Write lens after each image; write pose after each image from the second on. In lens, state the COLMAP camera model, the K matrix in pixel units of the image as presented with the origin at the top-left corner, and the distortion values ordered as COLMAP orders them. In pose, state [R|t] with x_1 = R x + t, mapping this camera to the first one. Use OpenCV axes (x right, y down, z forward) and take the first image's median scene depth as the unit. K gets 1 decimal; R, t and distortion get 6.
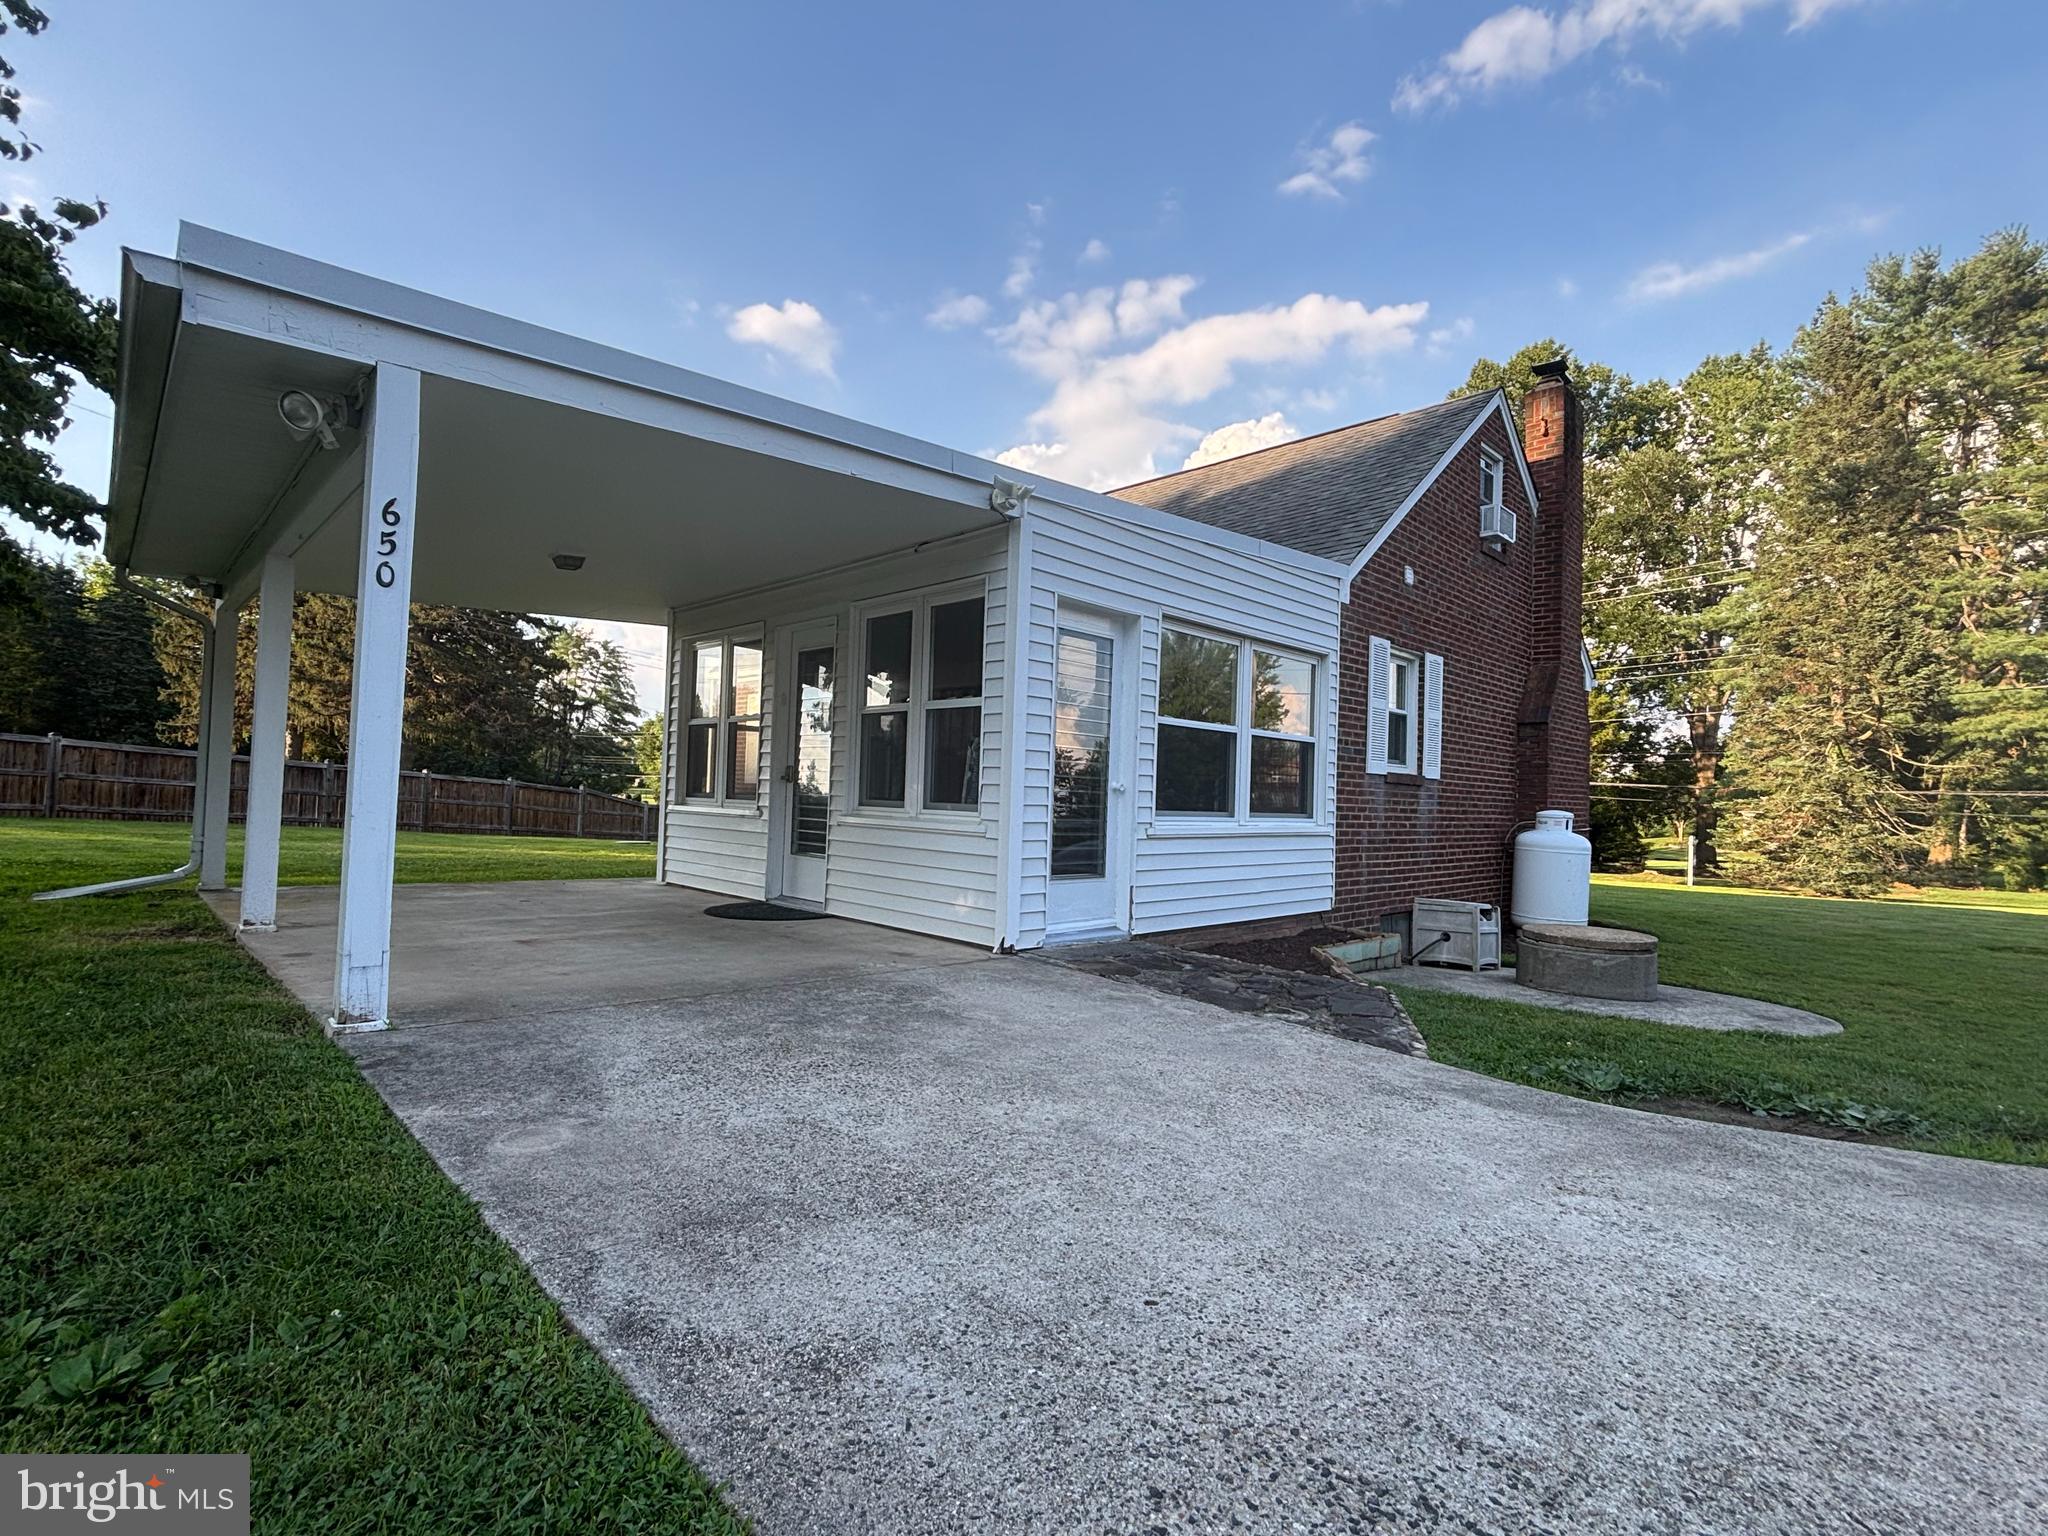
lens RADIAL K [[948.0, 0, 1024.0], [0, 948.0, 768.0], [0, 0, 1]] dist [0.000645, 0.000227]
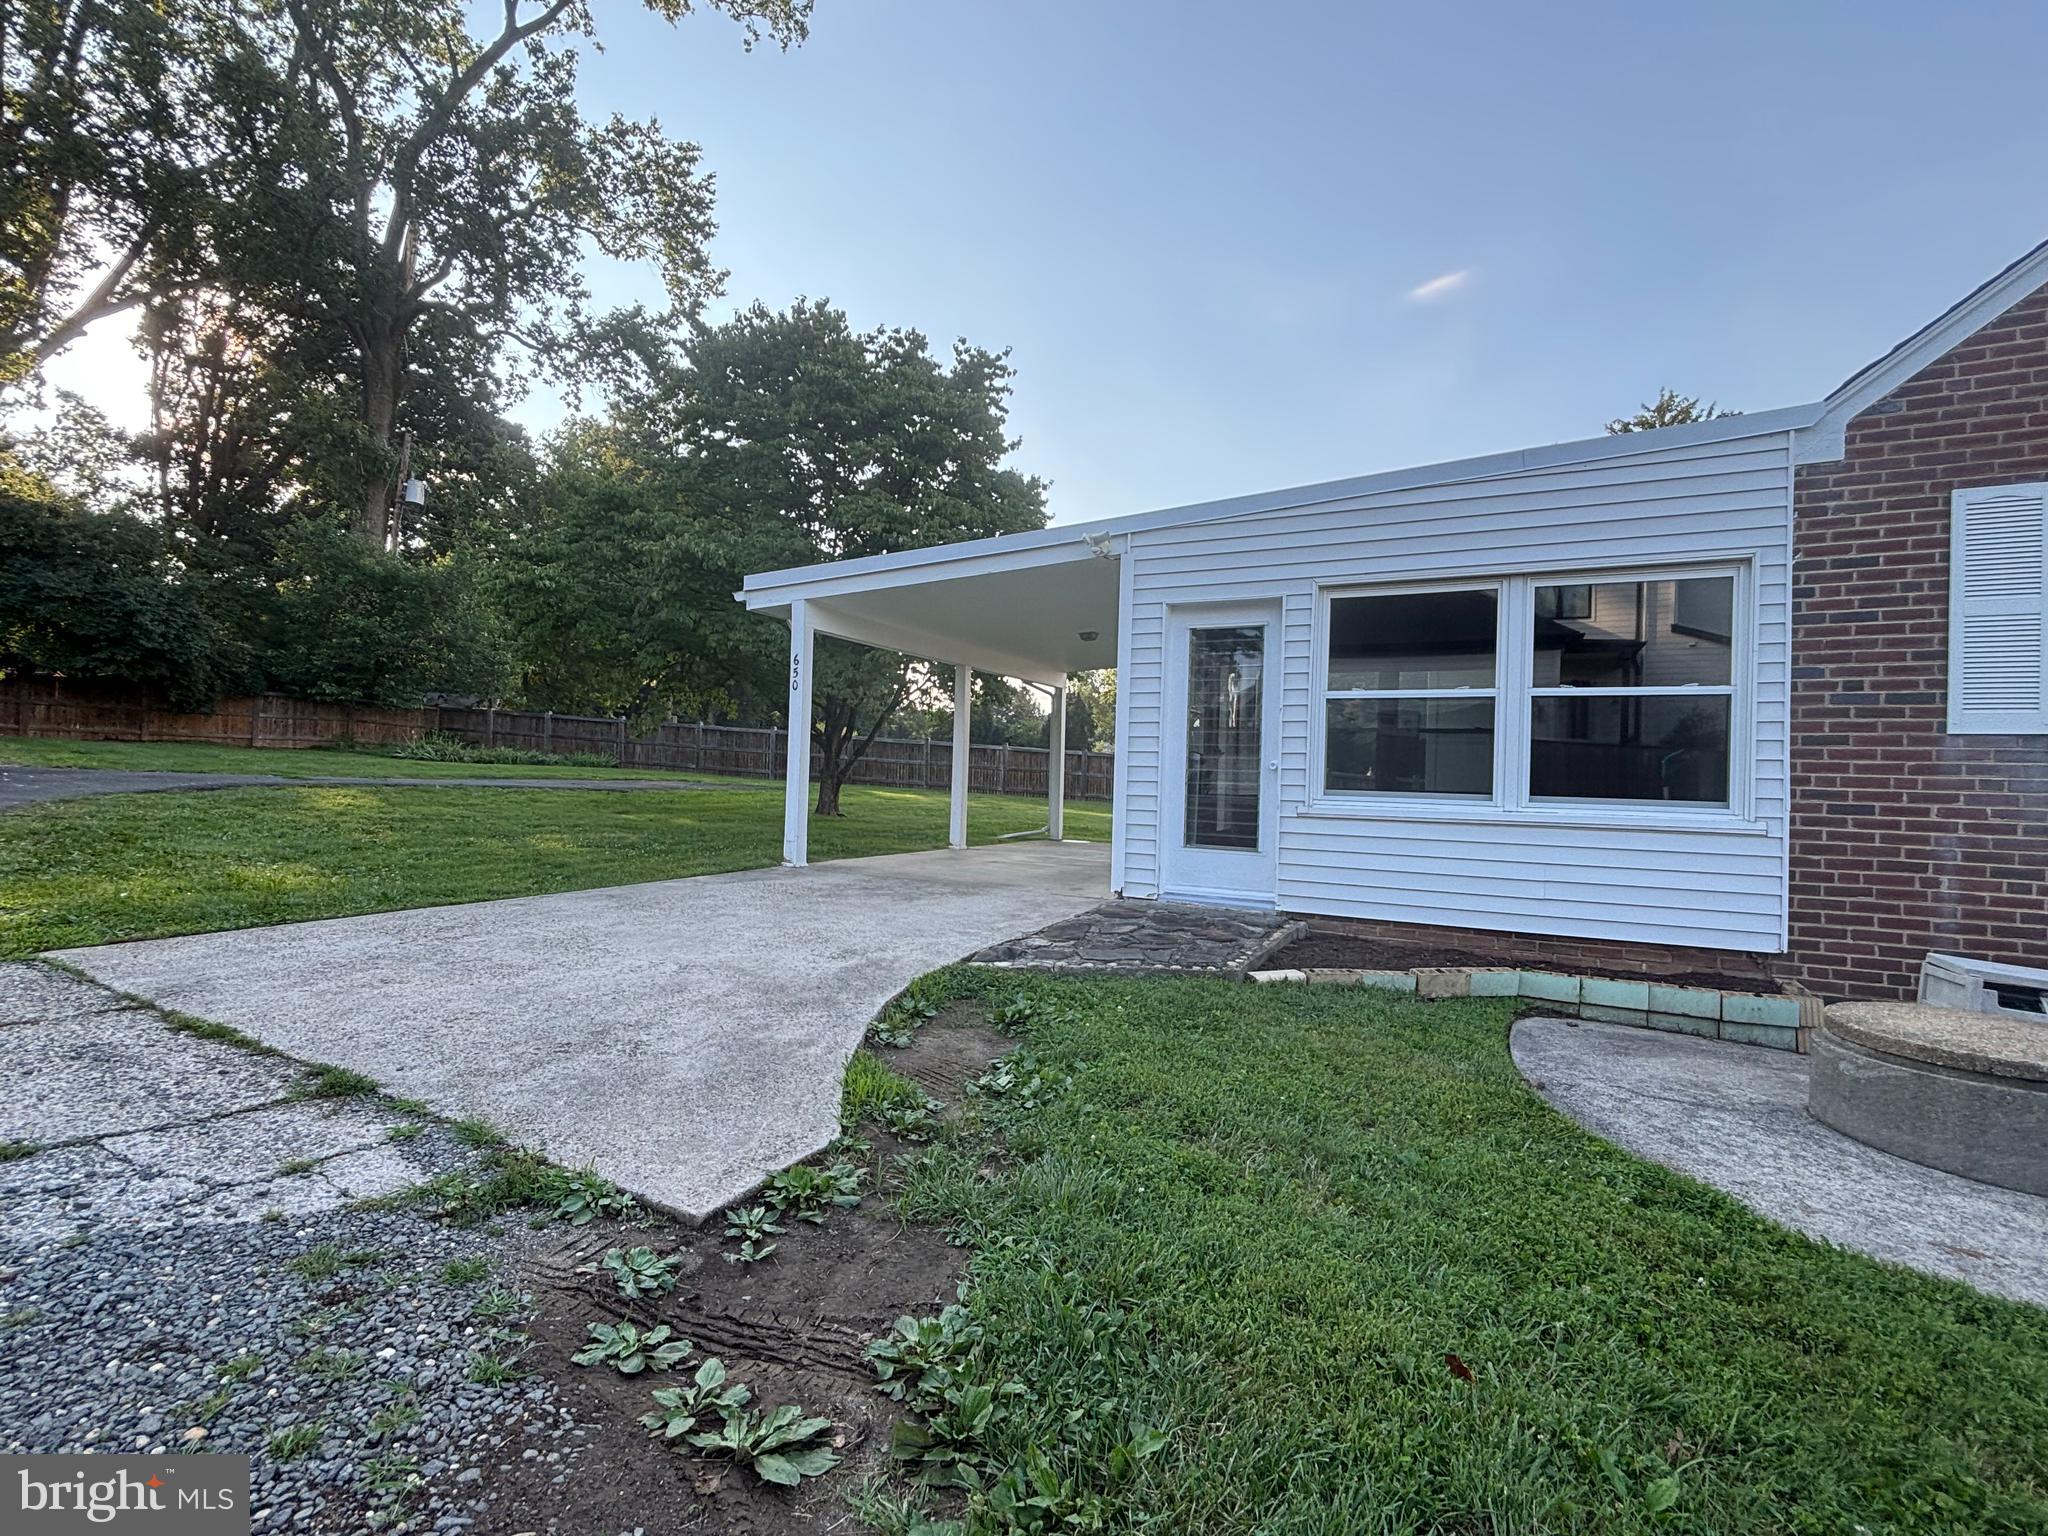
lens RADIAL K [[948.0, 0, 1024.0], [0, 948.0, 768.0], [0, 0, 1]] dist [0.000645, 0.000227]
pose [[0.319872, -0.036611, -0.946753, 0.978756], [0.007649, 0.999320, -0.036060, 0.057258], [0.947430, 0.004292, 0.319934, 0.408124]]
